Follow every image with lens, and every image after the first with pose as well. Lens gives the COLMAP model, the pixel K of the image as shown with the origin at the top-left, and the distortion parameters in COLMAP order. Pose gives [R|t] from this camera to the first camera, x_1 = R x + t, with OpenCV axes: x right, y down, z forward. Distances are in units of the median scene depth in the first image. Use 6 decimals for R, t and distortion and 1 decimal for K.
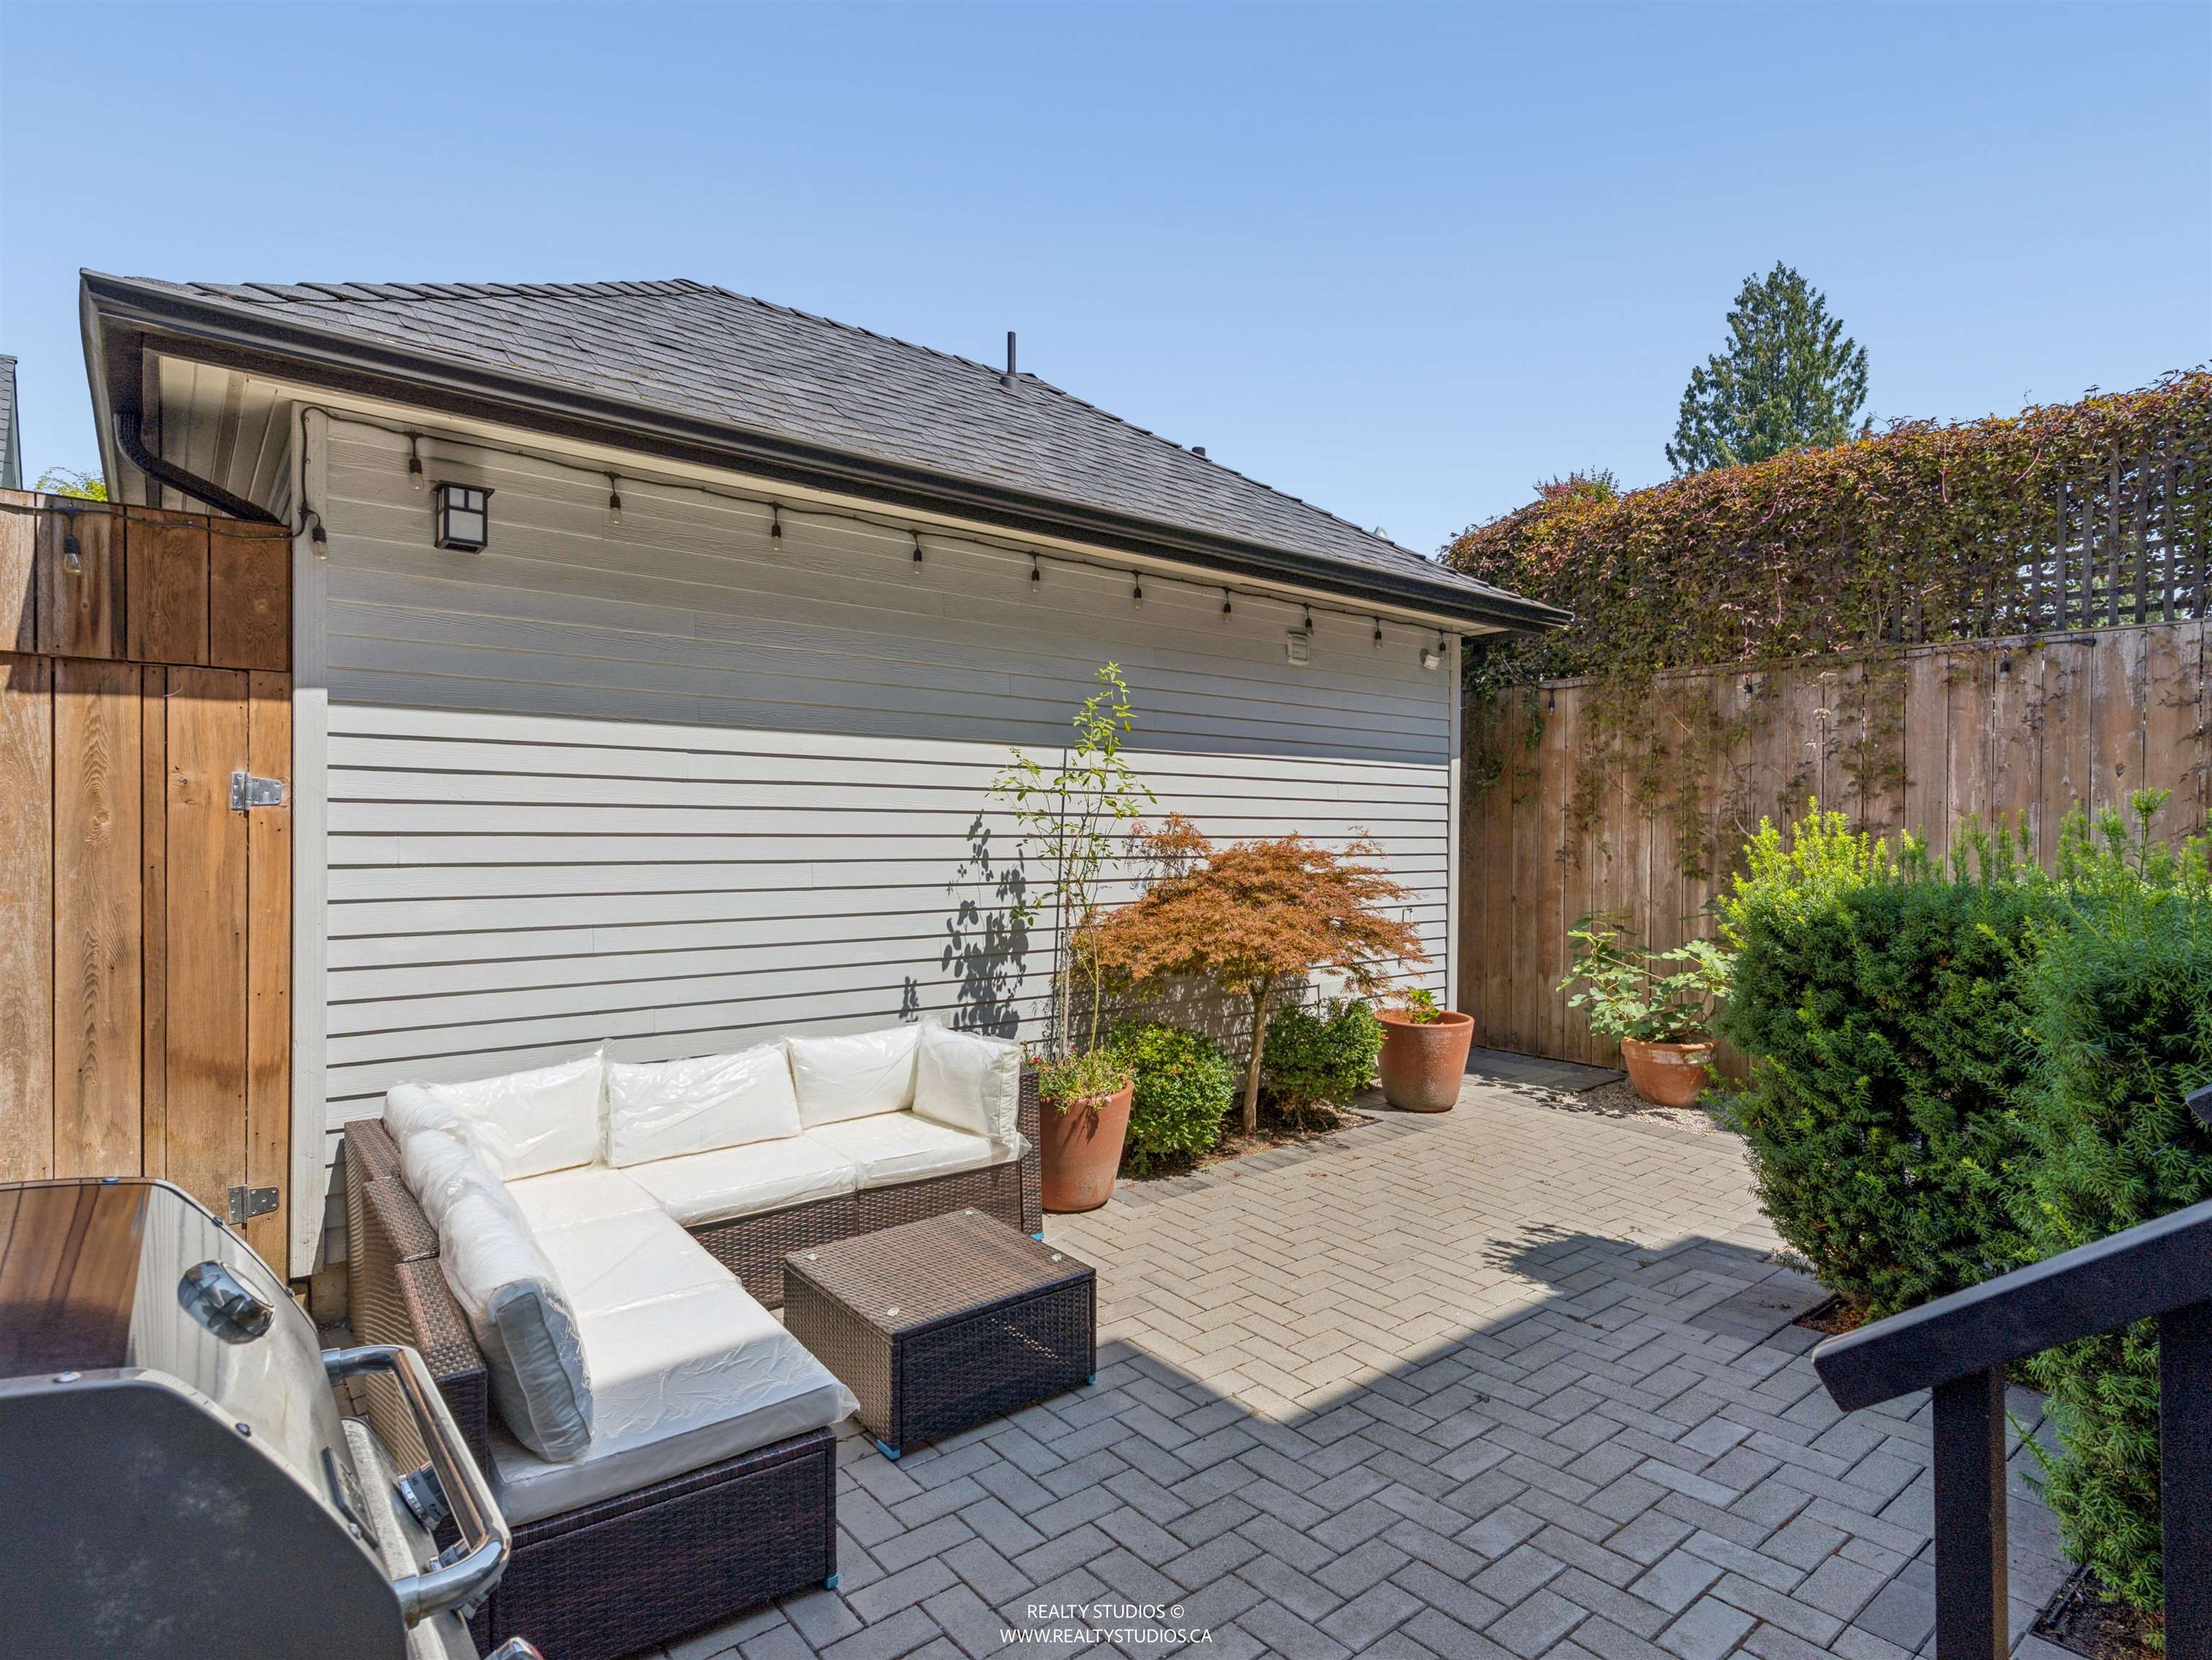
lens RADIAL K [[1154.2, 0, 1106.0], [0, 1154.2, 830.0], [0, 0, 1]] dist [0.000622, 0.001120]
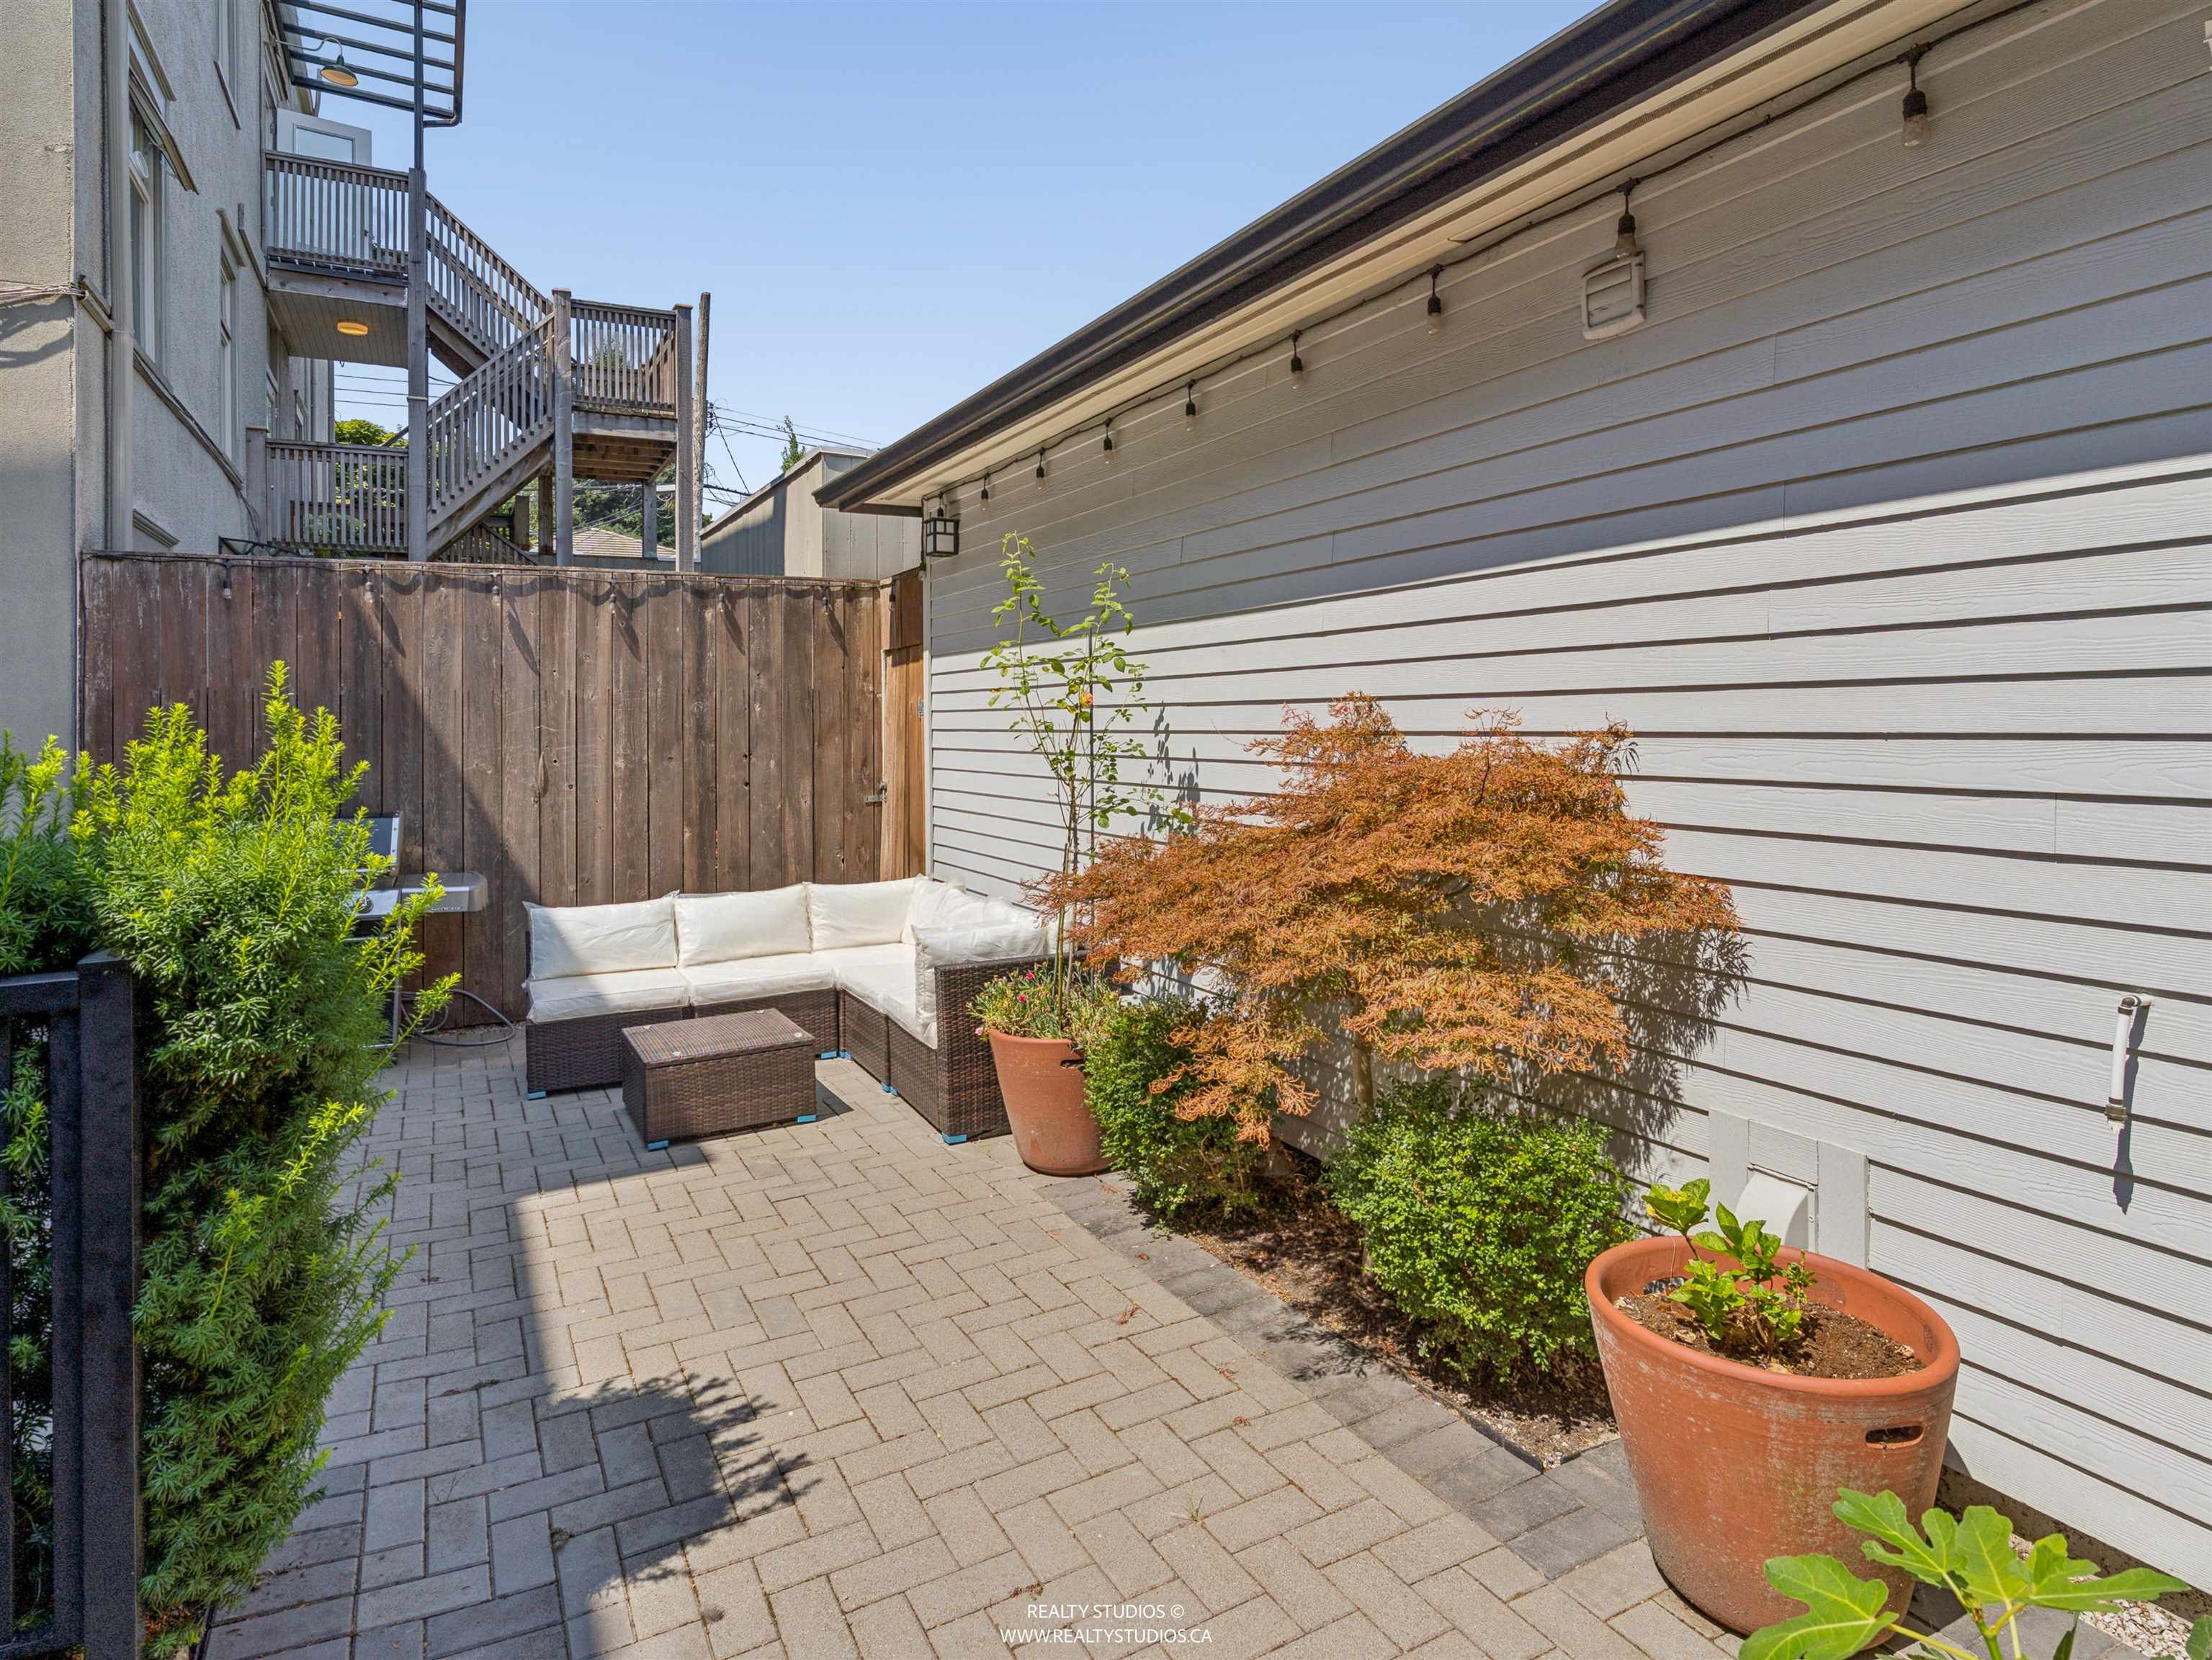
lens RADIAL K [[1235.3, 0, 1069.3], [0, 1235.3, 682.9], [0, 0, 1]] dist [-0.000457, 0.000031]
pose [[-0.197155, -0.031470, -0.979867, 0.826209], [0.014220, 0.999288, -0.034955, -0.000066], [0.980269, -0.020825, -0.196567, 1.121816]]
